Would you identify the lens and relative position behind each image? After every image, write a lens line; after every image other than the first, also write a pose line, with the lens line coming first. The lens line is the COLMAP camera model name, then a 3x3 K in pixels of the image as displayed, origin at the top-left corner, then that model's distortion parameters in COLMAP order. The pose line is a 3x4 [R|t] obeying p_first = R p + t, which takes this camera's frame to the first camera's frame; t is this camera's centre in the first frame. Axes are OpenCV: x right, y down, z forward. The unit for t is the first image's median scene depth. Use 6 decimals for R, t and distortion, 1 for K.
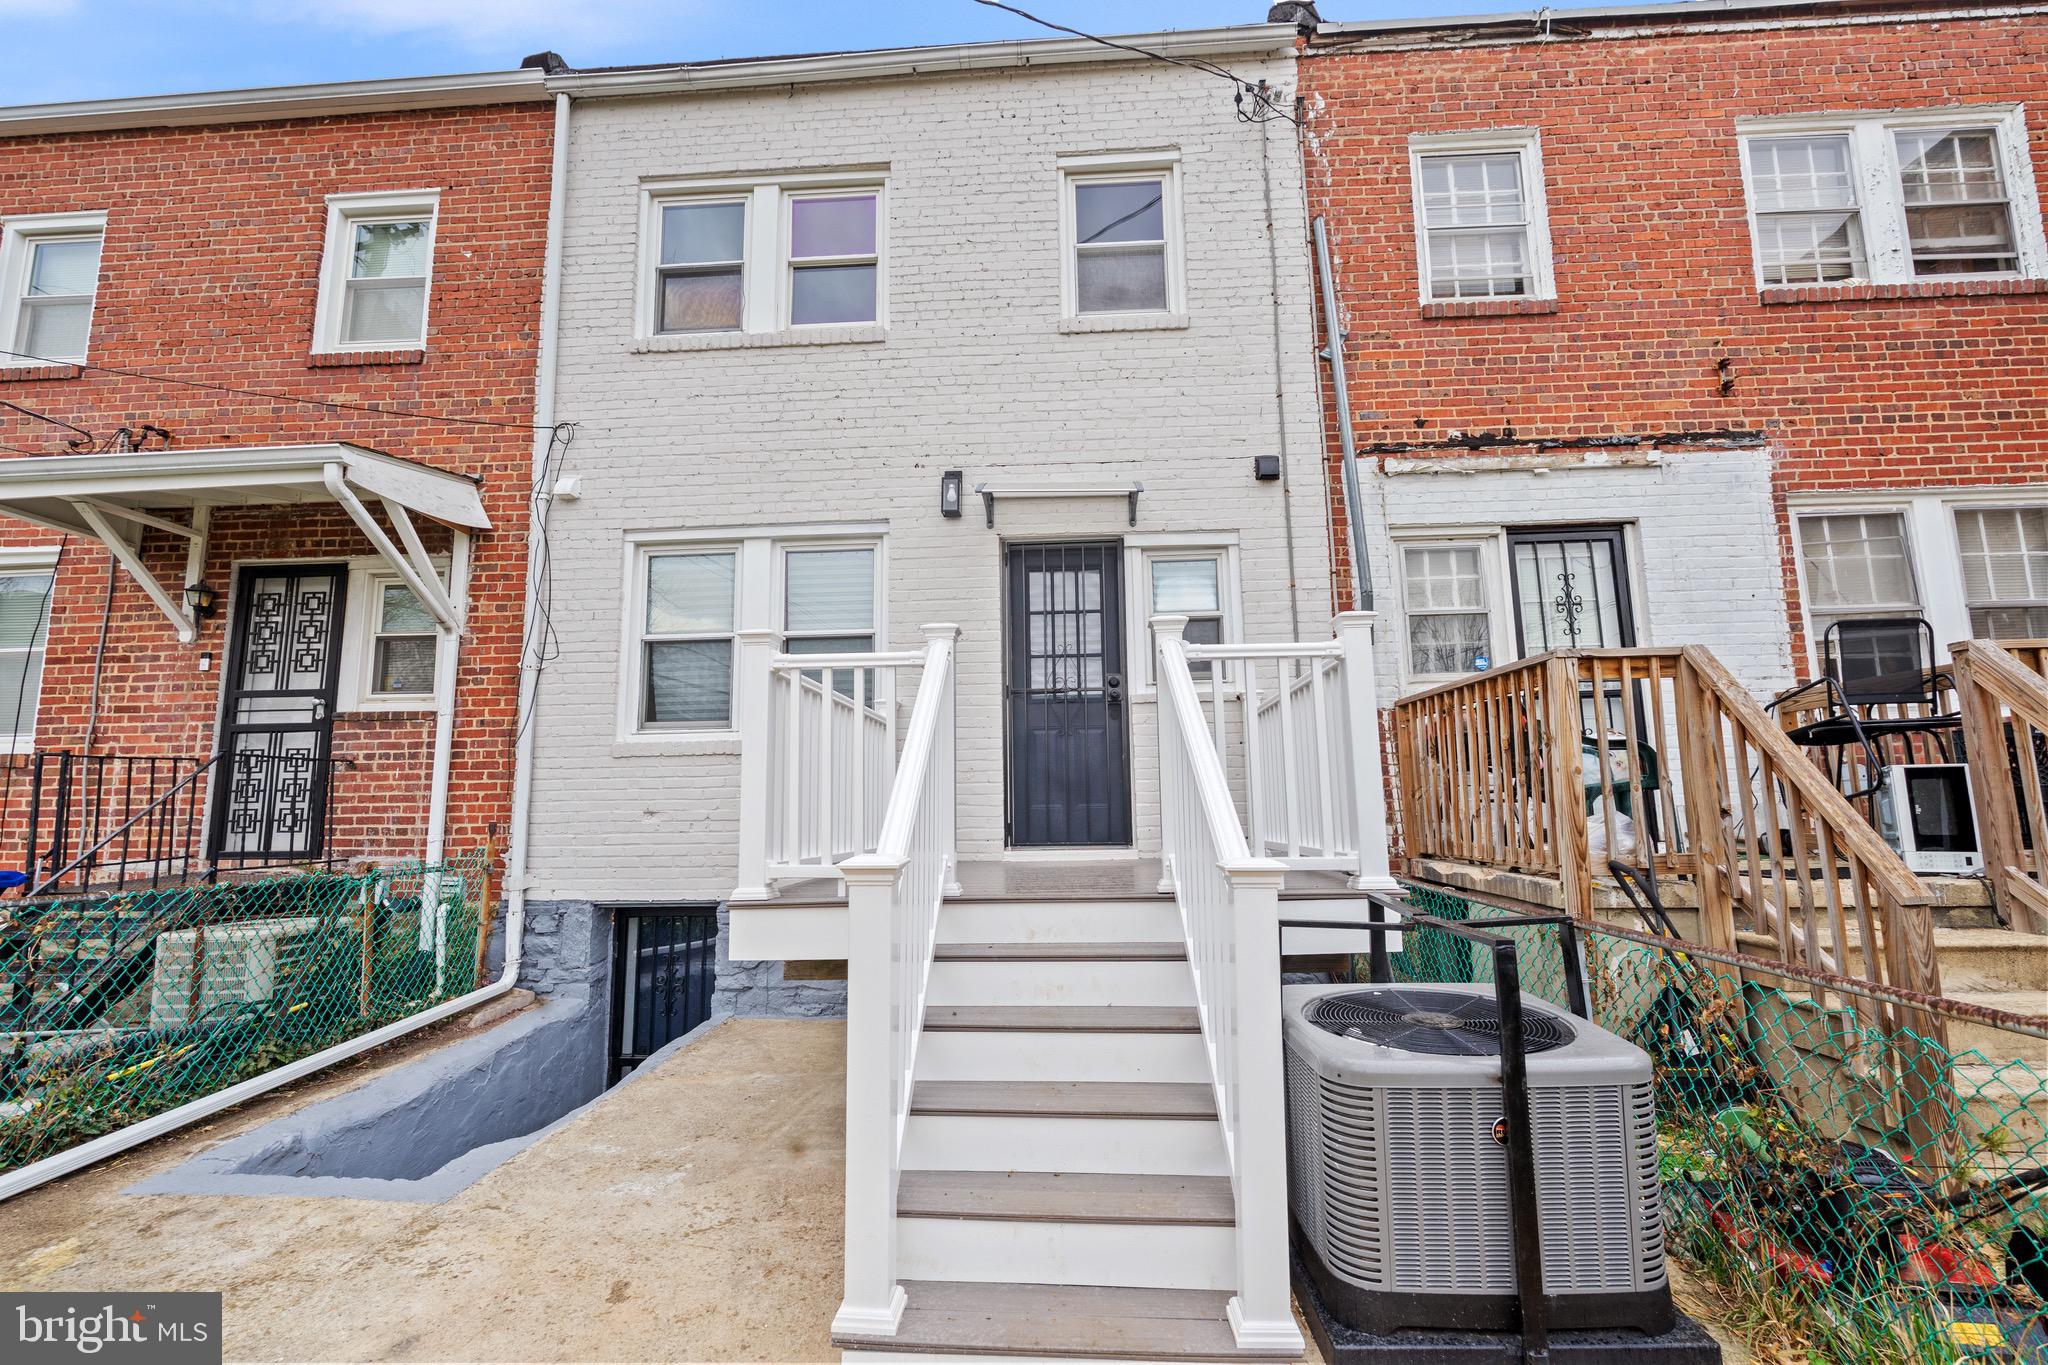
lens RADIAL K [[944.5, 0, 1017.4], [0, 944.5, 675.0], [0, 0, 1]] dist [-0.004274, 0.000364]
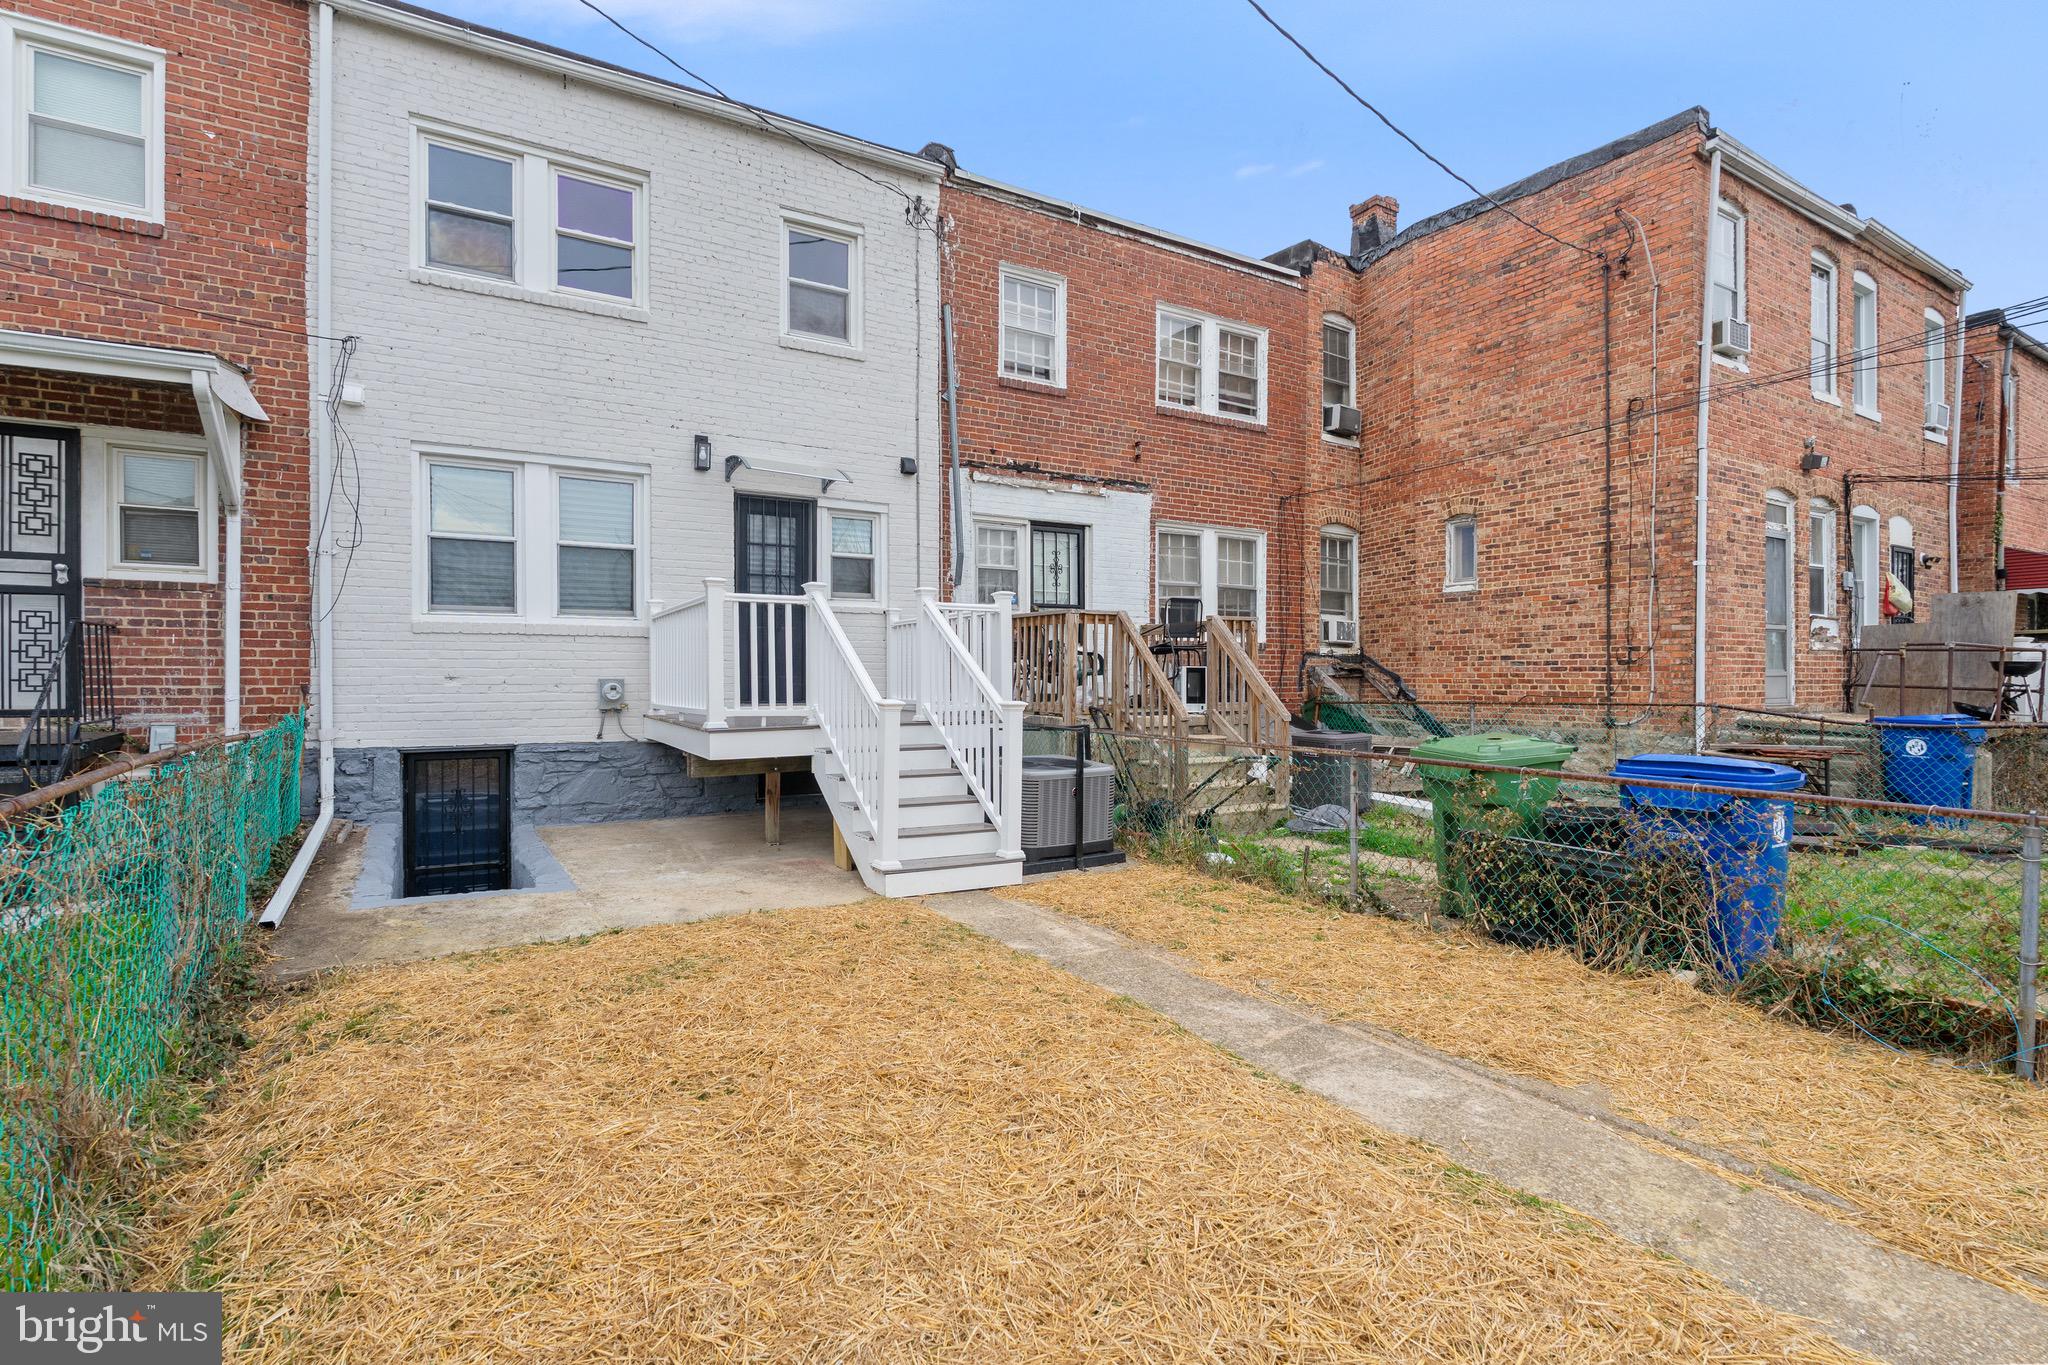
lens RADIAL K [[961.9, 0, 1047.6], [0, 961.9, 677.4], [0, 0, 1]] dist [-0.000241, 0.000143]
pose [[0.816303, 0.014566, 0.577440, -0.461113], [-0.096011, 0.989197, 0.110774, -0.070747], [-0.569588, -0.145865, 0.808884, -0.474264]]
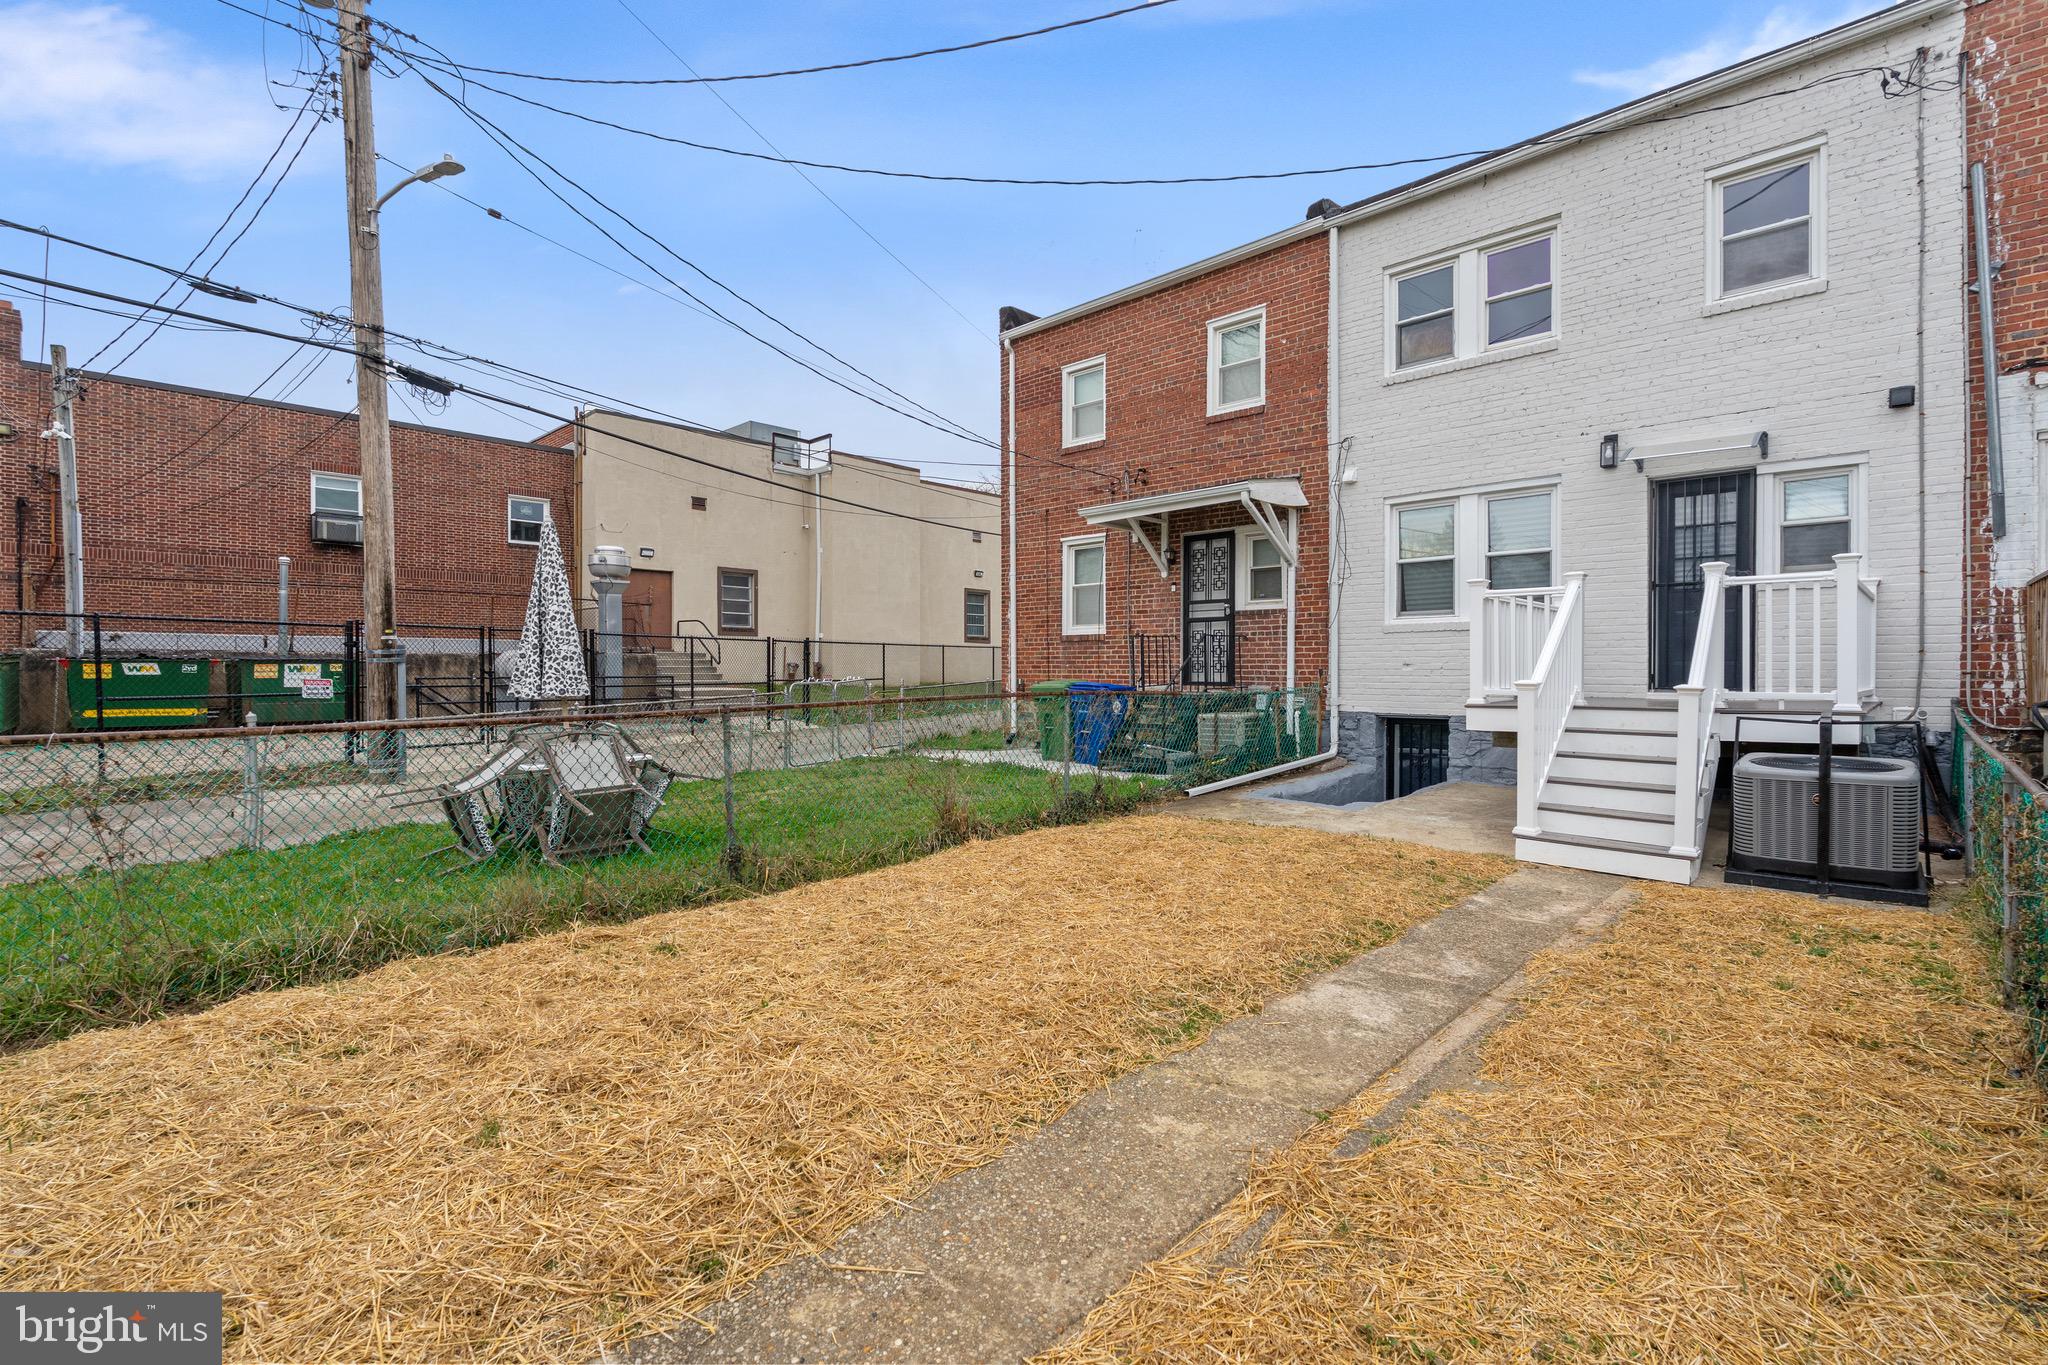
lens RADIAL K [[937.4, 0, 1031.2], [0, 937.4, 673.5], [0, 0, 1]] dist [-0.003283, -0.000043]
pose [[0.769817, 0.017359, -0.638028, 0.171365], [0.080737, 0.988952, 0.124321, -0.103205], [0.633137, -0.147217, 0.759911, -0.717905]]
